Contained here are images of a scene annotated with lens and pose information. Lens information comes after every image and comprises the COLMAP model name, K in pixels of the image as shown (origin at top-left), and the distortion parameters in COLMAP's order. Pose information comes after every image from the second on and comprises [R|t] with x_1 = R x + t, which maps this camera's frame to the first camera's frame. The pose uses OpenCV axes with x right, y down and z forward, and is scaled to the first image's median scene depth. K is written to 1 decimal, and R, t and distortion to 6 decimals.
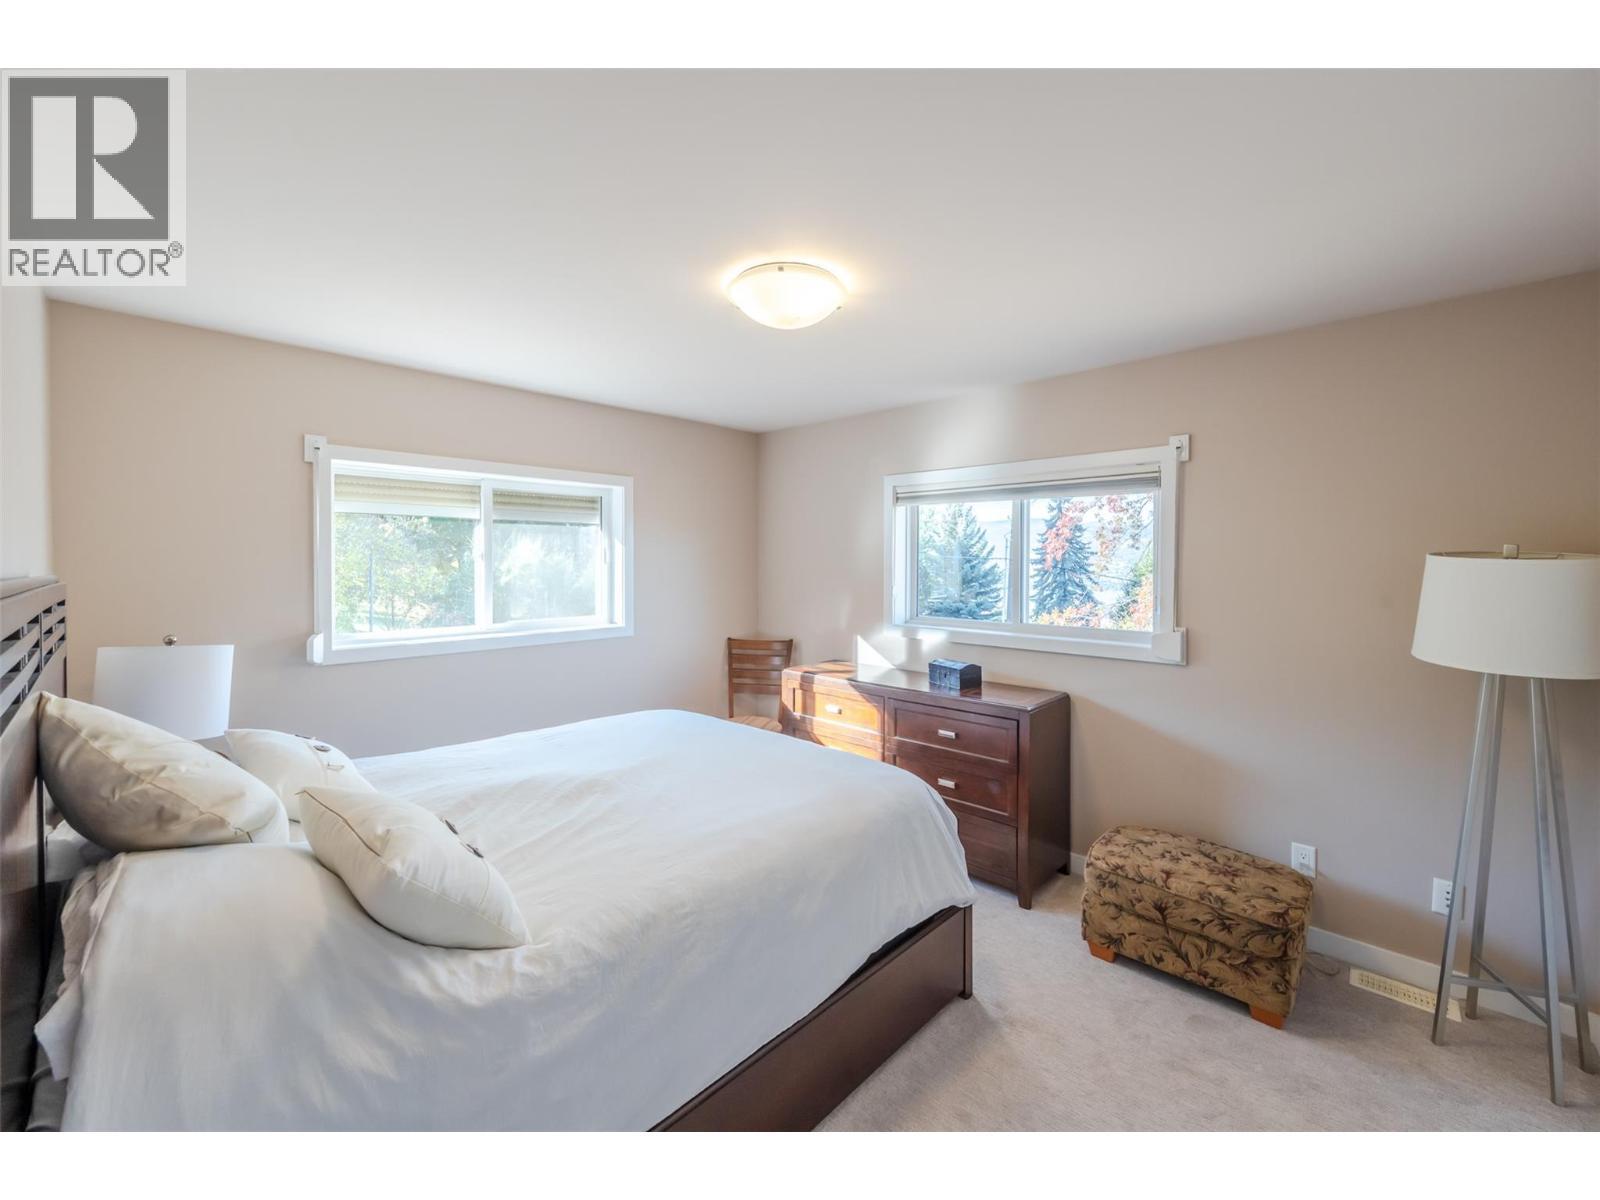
lens RADIAL K [[651.2, 0, 782.8], [0, 651.2, 586.0], [0, 0, 1]] dist [-0.000285, 0.000010]
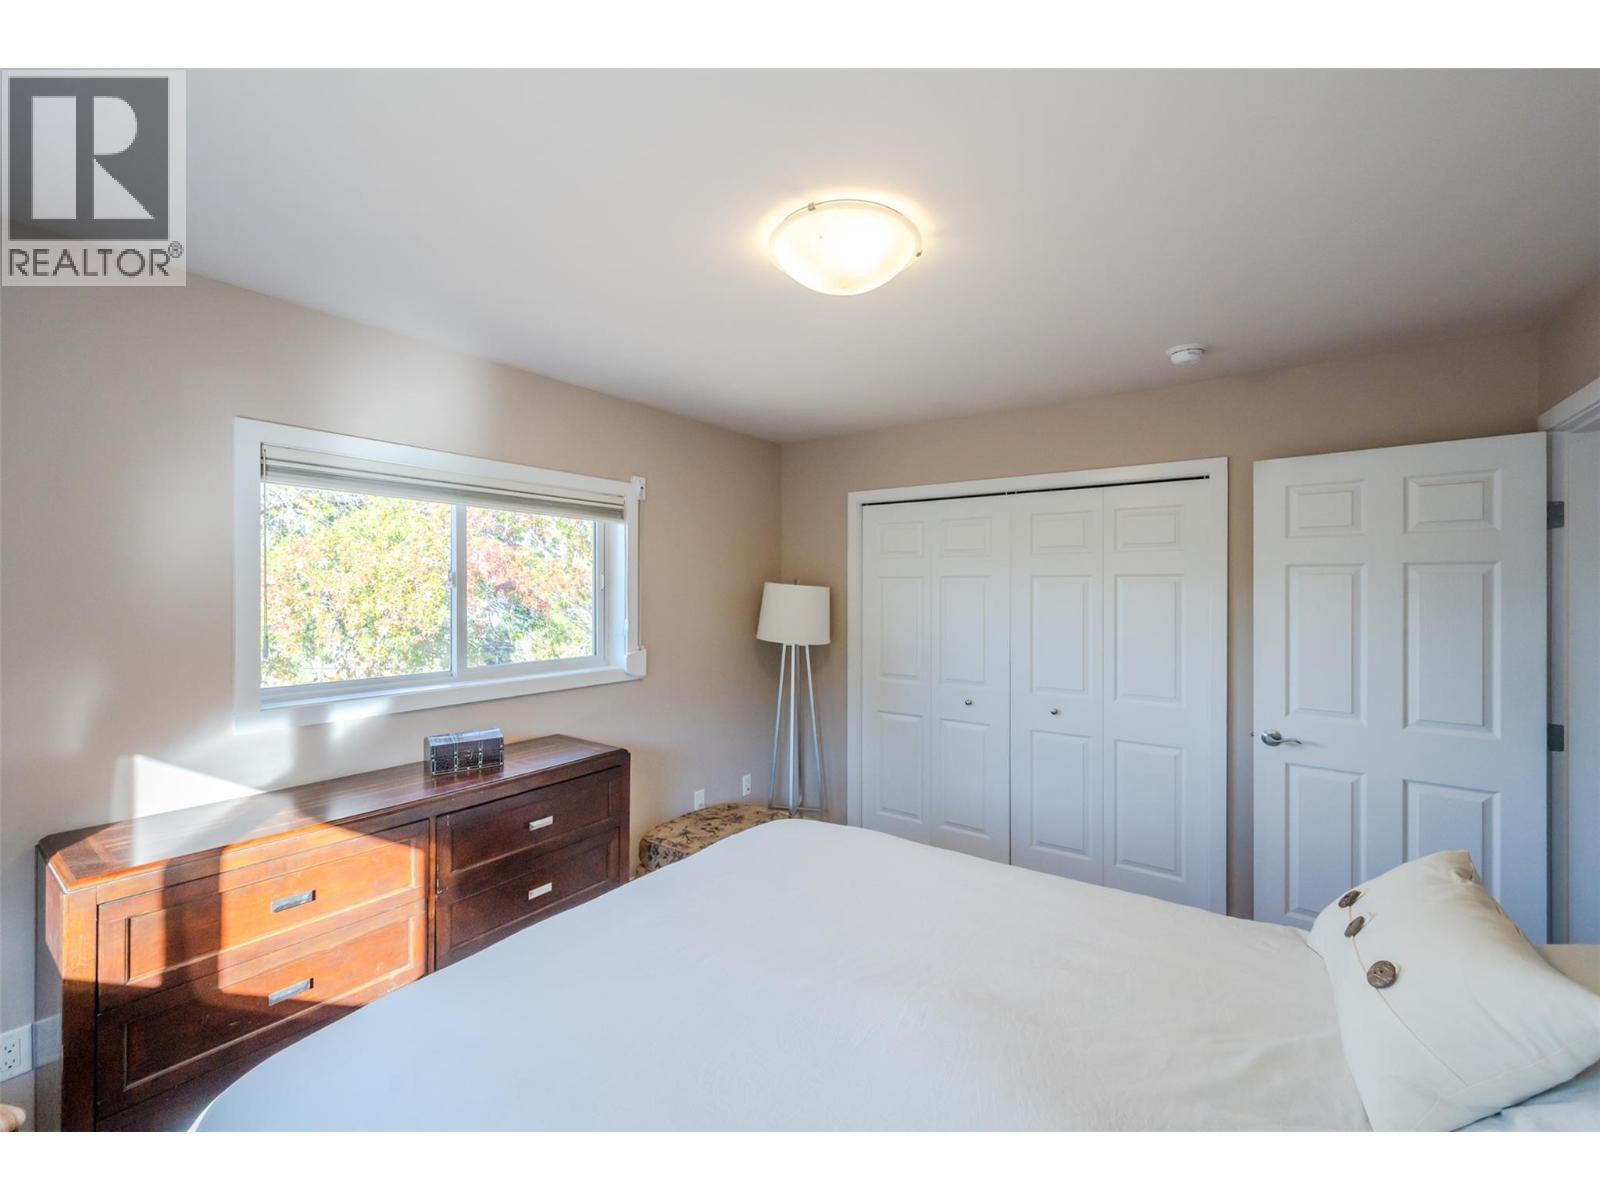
lens RADIAL K [[710.9, 0, 803.9], [0, 710.9, 577.0], [0, 0, 1]] dist [-0.000567, 0.000297]
pose [[-0.200676, 0.009446, 0.979612, -0.541302], [0.031991, 0.999483, -0.003084, -0.034303], [-0.979135, 0.030720, -0.200874, 0.785102]]
